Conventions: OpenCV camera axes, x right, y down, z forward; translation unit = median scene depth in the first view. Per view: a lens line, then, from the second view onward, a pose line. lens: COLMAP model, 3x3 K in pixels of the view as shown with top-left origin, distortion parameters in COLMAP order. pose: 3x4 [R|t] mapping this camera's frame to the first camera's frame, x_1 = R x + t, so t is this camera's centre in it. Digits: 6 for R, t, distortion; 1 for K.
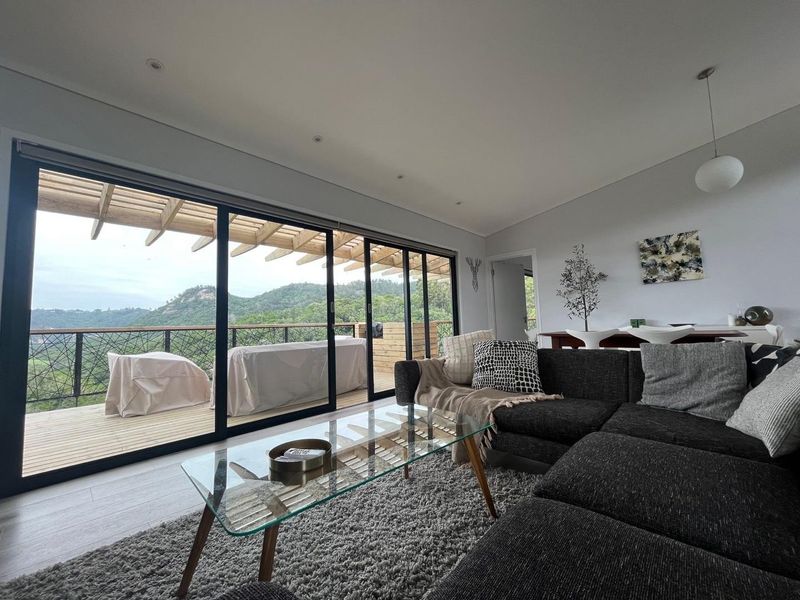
lens RADIAL K [[322.9, 0, 400.0], [0, 322.9, 300.0], [0, 0, 1]] dist [-0.000519, -0.000161]
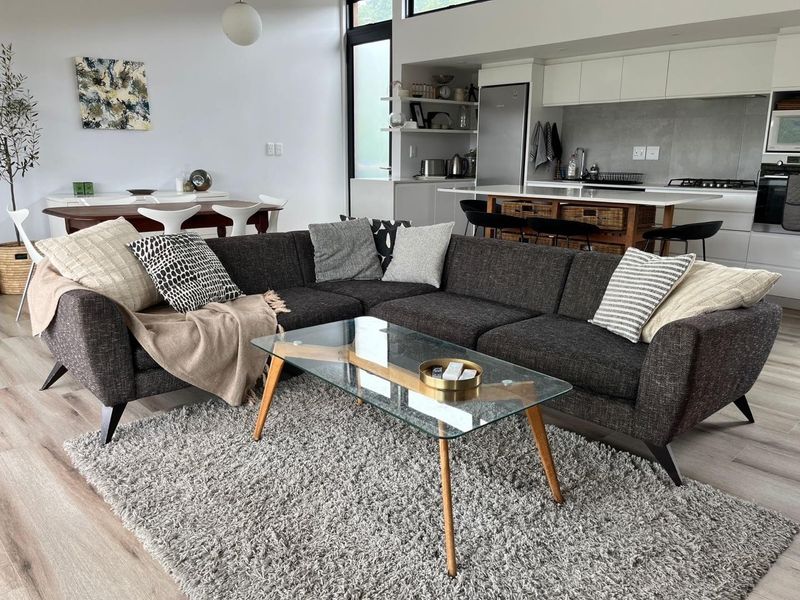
lens RADIAL K [[602.3, 0, 400.5], [0, 602.3, 295.0], [0, 0, 1]] dist [0.081310, -0.103697]
pose [[0.058764, -0.194254, 0.979190, -0.528090], [-0.089698, 0.975890, 0.198982, -0.024263], [-0.994234, -0.099524, 0.039923, 0.286507]]
